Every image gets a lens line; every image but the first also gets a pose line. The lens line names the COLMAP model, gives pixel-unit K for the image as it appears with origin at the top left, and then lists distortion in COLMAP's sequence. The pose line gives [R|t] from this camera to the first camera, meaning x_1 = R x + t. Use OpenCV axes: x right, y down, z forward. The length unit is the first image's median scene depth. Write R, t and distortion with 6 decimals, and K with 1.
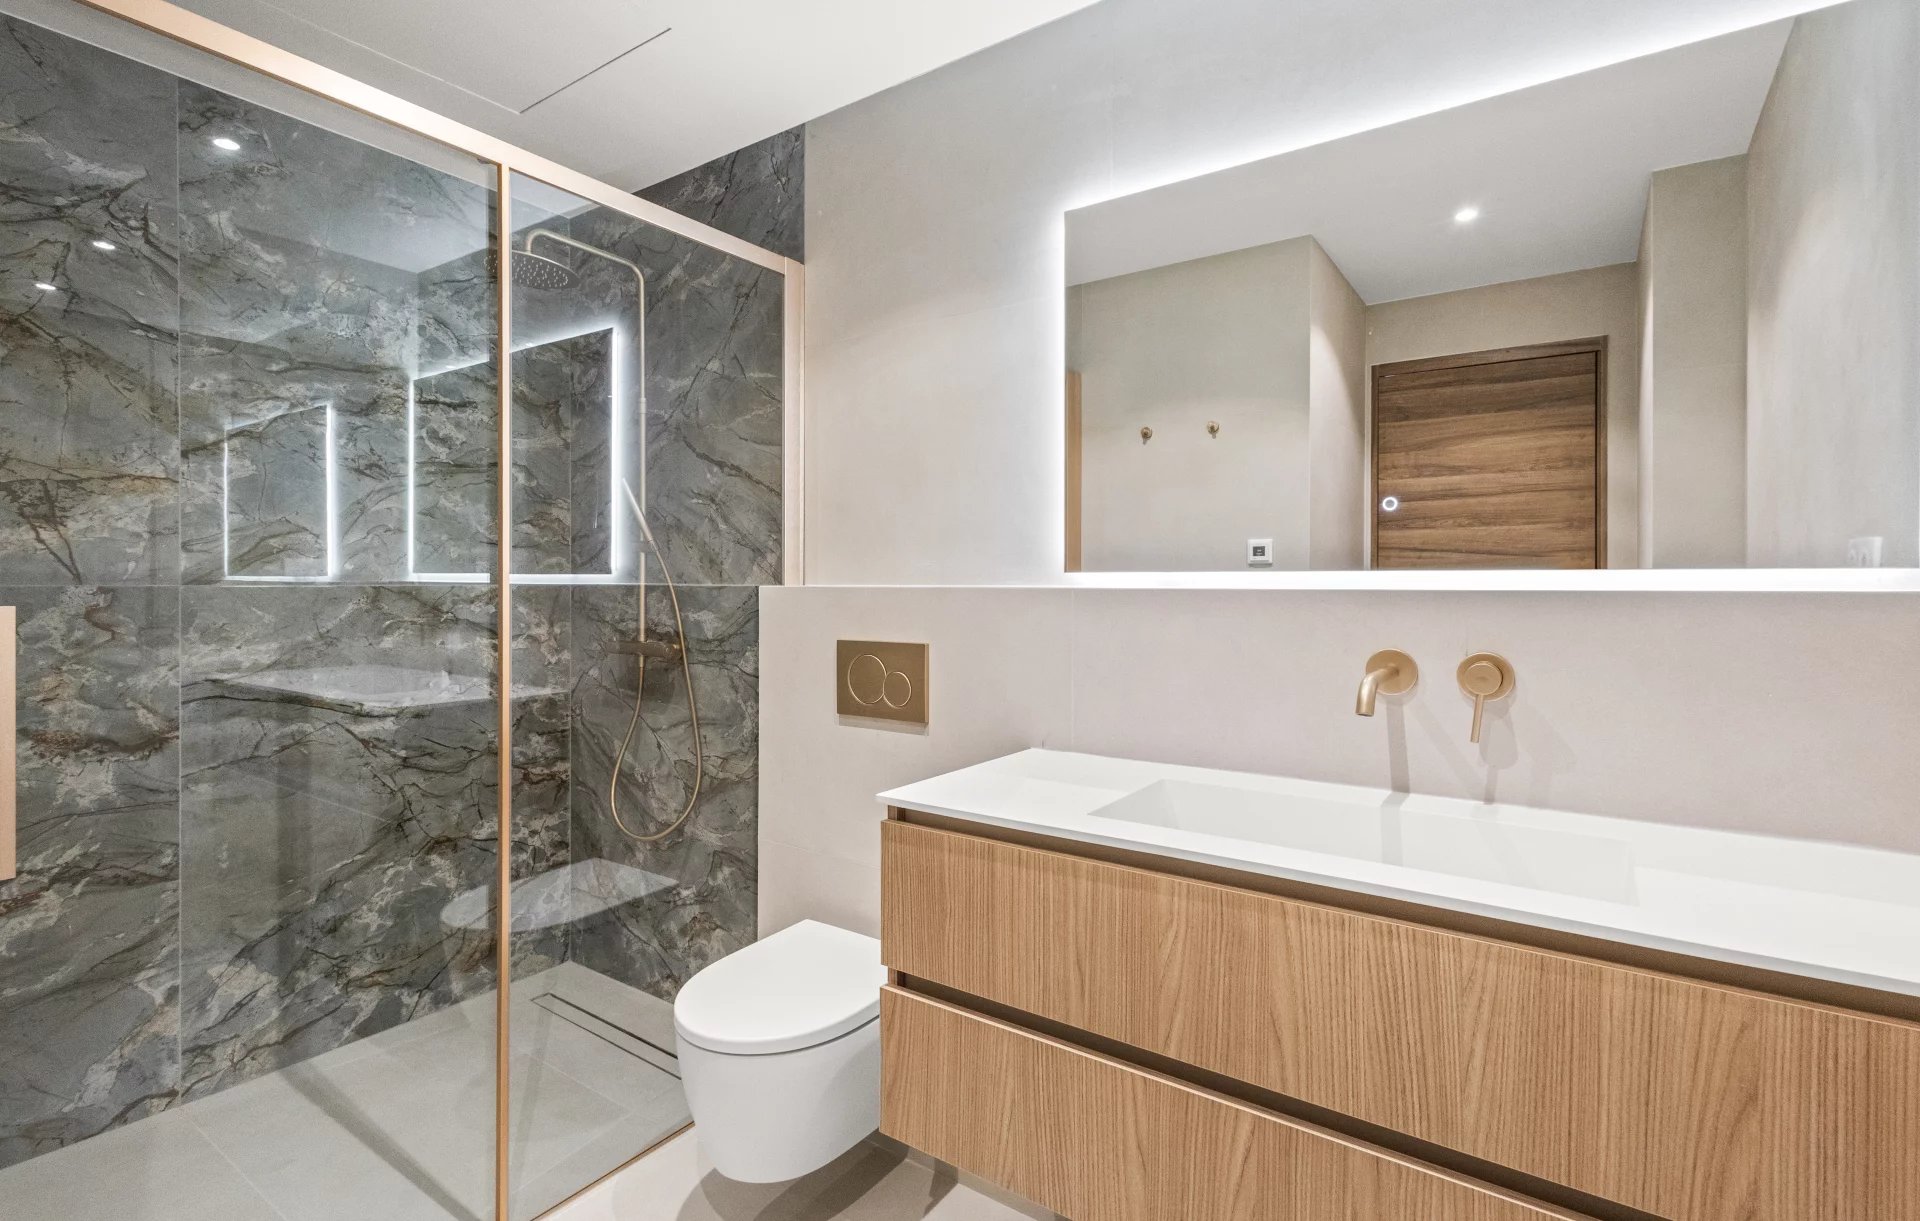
lens RADIAL K [[886.7, 0, 959.9], [0, 886.7, 587.5], [0, 0, 1]] dist [0.000054, -0.001129]
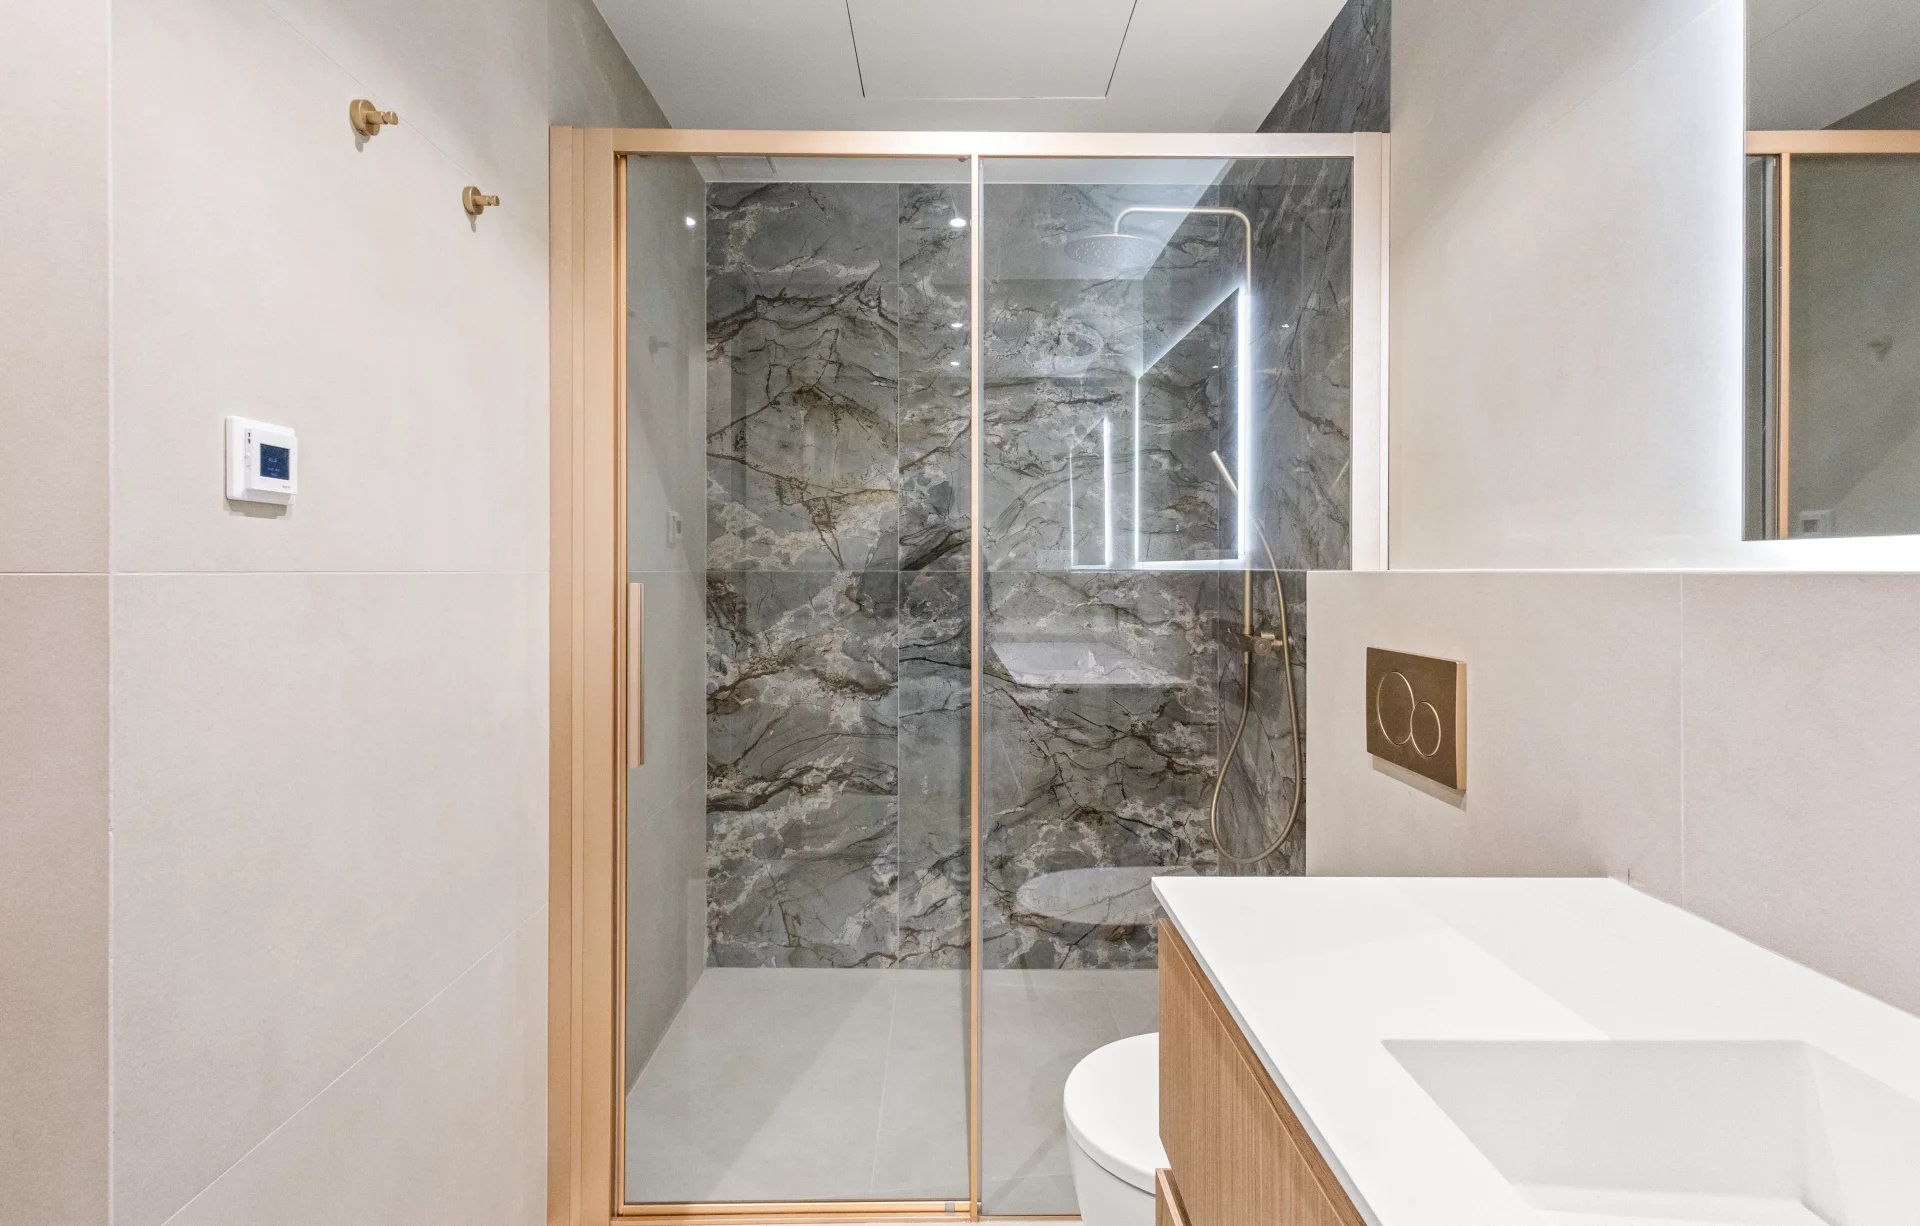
lens RADIAL K [[884.5, 0, 957.2], [0, 884.5, 572.9], [0, 0, 1]] dist [-0.000822, -0.000057]
pose [[0.578466, 0.000259, -0.815706, 0.221324], [-0.003842, 0.999990, -0.002407, 0.002945], [0.815697, 0.004526, 0.578461, 0.294488]]
